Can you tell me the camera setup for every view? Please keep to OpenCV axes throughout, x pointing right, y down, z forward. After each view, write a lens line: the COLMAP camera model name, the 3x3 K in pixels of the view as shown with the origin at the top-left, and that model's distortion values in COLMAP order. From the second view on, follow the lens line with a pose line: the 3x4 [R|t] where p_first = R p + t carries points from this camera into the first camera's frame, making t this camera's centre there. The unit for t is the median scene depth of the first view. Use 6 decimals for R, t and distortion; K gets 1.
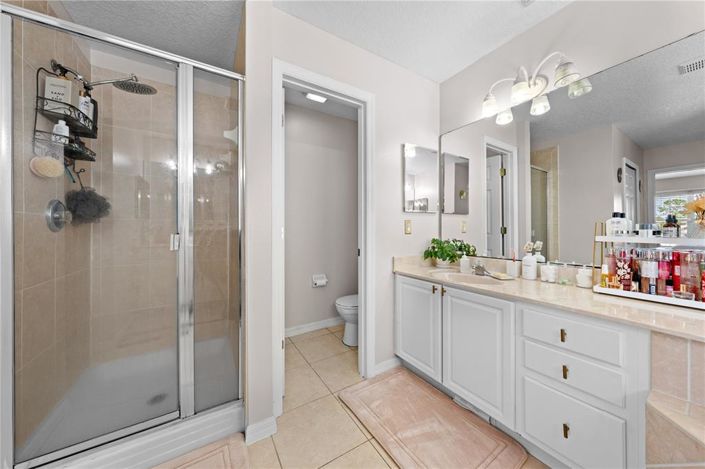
lens RADIAL K [[240.3, 0, 354.4], [0, 240.3, 229.0], [0, 0, 1]] dist [-0.002671, 0.000043]
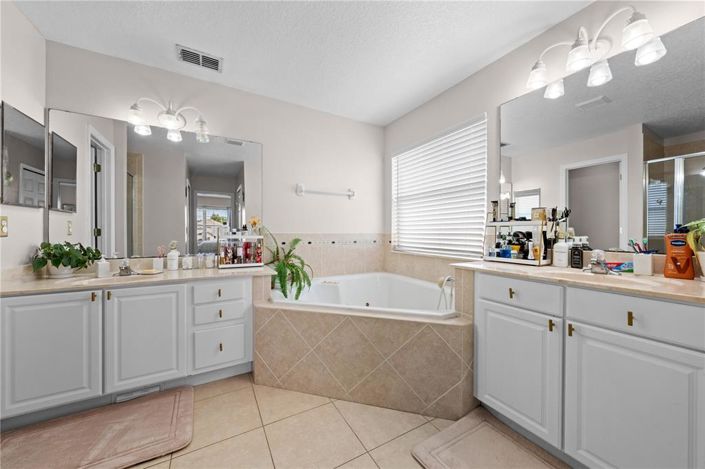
lens RADIAL K [[253.8, 0, 352.8], [0, 253.8, 232.8], [0, 0, 1]] dist [-0.002890, 0.000153]
pose [[0.038822, -0.000908, 0.999246, -0.585327], [-0.008699, 0.999961, 0.001246, -0.000017], [-0.999208, -0.008740, 0.038813, -0.015027]]
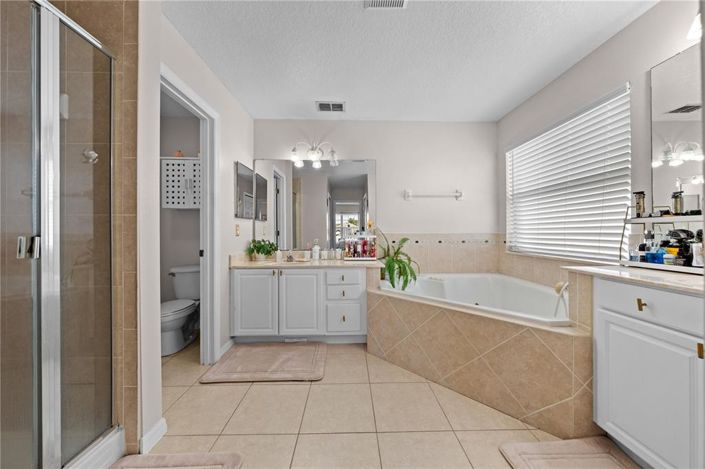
lens RADIAL K [[240.3, 0, 351.7], [0, 240.3, 231.9], [0, 0, 1]] dist [-0.002671, 0.000043]
pose [[0.511984, 0.003019, 0.858990, -0.688894], [-0.002898, 0.999994, -0.001788, 0.001281], [-0.858990, -0.001574, 0.511989, -0.163377]]
